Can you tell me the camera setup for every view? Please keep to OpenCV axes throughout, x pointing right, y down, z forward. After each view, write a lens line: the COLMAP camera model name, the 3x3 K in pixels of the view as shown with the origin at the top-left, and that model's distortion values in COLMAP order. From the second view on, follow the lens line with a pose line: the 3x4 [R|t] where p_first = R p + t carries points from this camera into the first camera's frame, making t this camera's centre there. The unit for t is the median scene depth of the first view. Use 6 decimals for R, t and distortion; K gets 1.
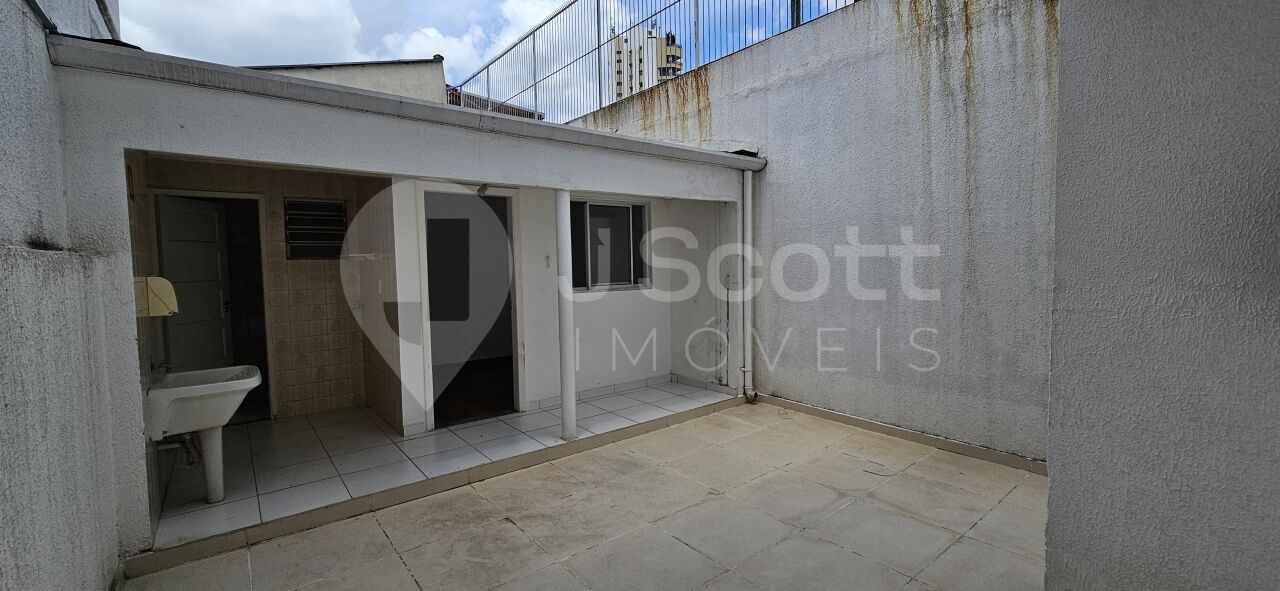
lens RADIAL K [[524.4, 0, 641.7], [0, 524.4, 295.6], [0, 0, 1]] dist [0.000025, -0.000236]
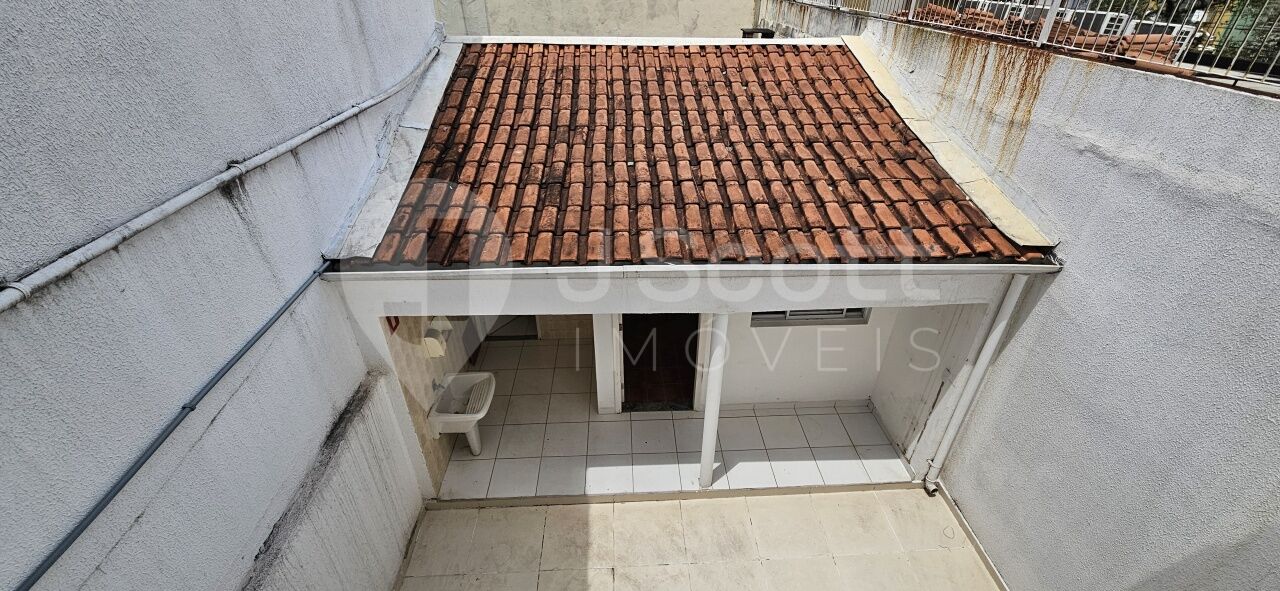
lens RADIAL K [[524.4, 0, 646.4], [0, 524.4, 294.1], [0, 0, 1]] dist [0.000025, -0.000236]
pose [[0.810791, 0.329978, -0.483458, 0.156698], [-0.052938, 0.863904, 0.500867, -0.580322], [0.582937, -0.380505, 0.717914, 0.219502]]
